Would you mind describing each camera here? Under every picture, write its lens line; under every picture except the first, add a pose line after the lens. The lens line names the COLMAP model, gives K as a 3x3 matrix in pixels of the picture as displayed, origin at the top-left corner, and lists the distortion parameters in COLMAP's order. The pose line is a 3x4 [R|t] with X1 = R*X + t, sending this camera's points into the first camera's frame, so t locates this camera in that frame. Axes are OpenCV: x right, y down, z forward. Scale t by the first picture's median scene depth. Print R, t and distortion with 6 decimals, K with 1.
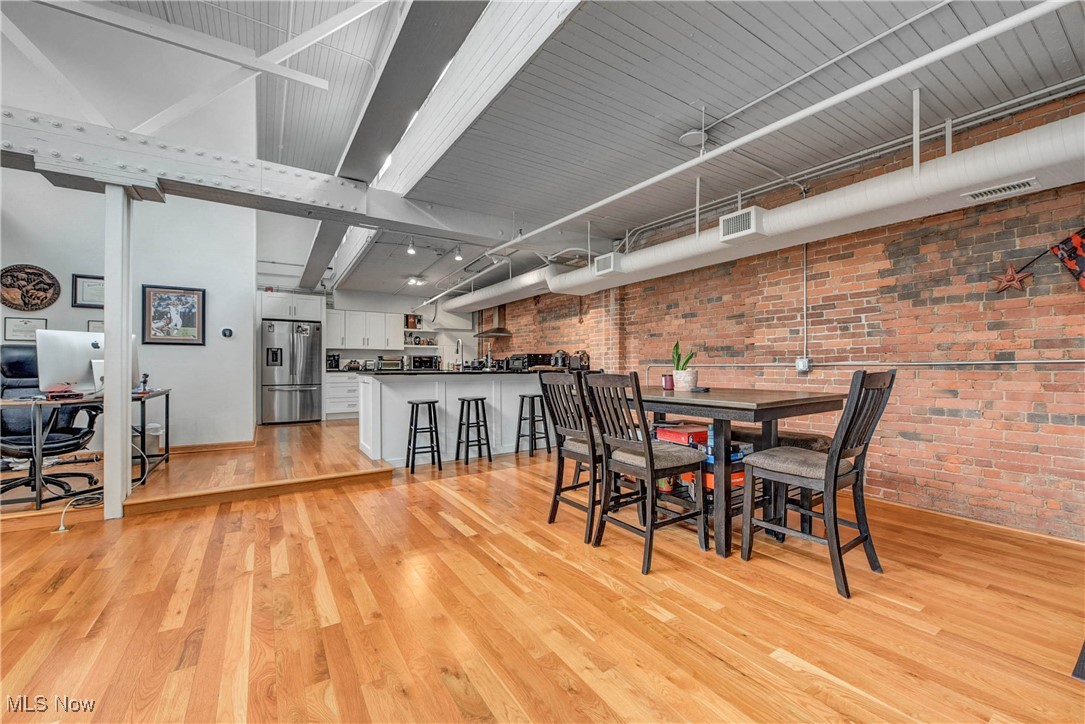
lens RADIAL K [[434.3, 0, 544.7], [0, 434.3, 365.0], [0, 0, 1]] dist [-0.008661, -0.000604]
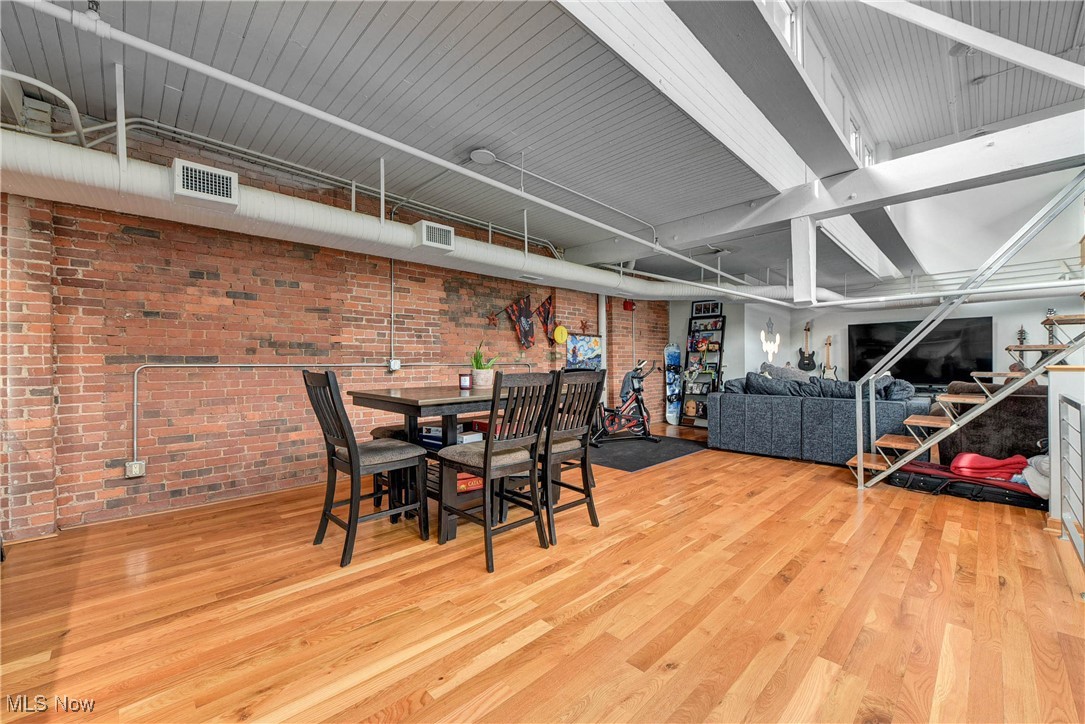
lens RADIAL K [[434.3, 0, 544.7], [0, 434.3, 365.0], [0, 0, 1]] dist [-0.008661, -0.000604]
pose [[-0.195737, 0.003774, 0.980649, -0.505650], [0.001360, 0.999993, -0.003577, 0.003650], [-0.980655, 0.000634, -0.195741, 0.708844]]
